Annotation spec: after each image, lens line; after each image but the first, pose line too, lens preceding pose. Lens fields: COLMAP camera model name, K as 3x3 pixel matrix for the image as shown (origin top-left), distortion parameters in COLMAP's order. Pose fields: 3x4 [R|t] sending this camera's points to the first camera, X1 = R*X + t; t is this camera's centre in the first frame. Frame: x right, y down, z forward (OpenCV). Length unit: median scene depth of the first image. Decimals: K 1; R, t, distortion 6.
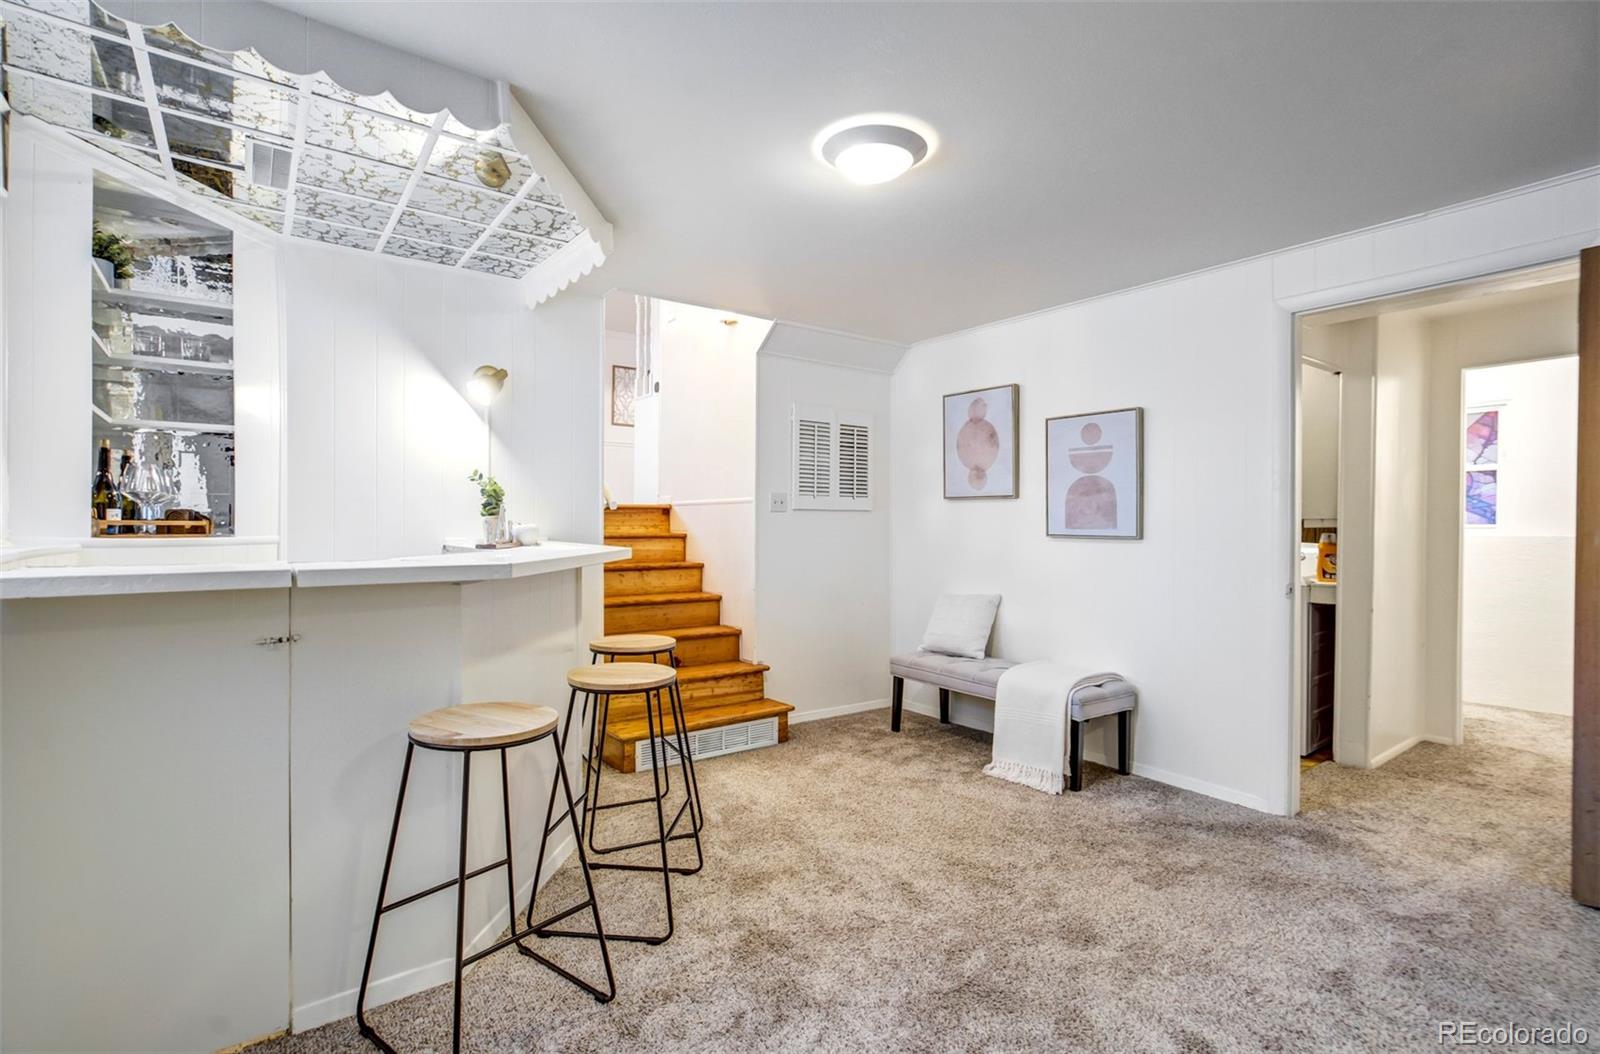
lens RADIAL K [[738.9, 0, 794.8], [0, 738.9, 524.6], [0, 0, 1]] dist [-0.027115, 0.009662]
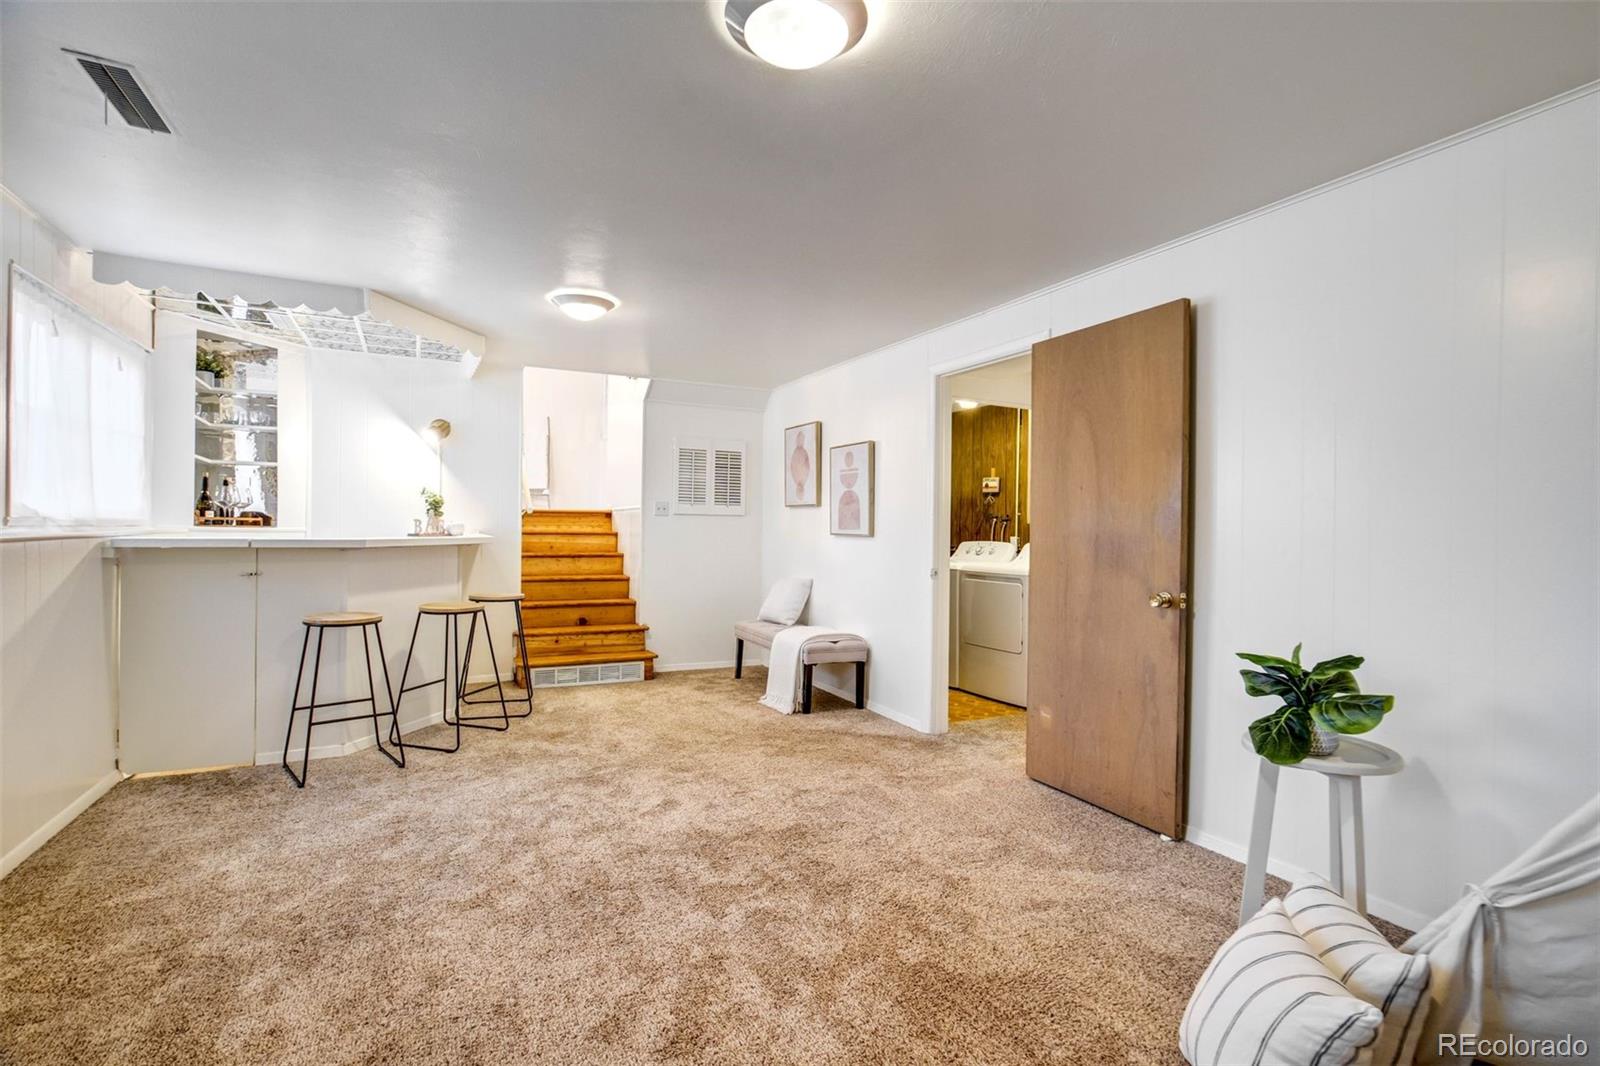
lens RADIAL K [[738.9, 0, 800.1], [0, 738.9, 530.4], [0, 0, 1]] dist [-0.027115, 0.009662]
pose [[0.986054, 0.009698, -0.166145, 0.564078], [-0.009770, 0.999952, 0.000386, 0.008404], [0.166141, 0.001242, 0.986101, -0.378047]]
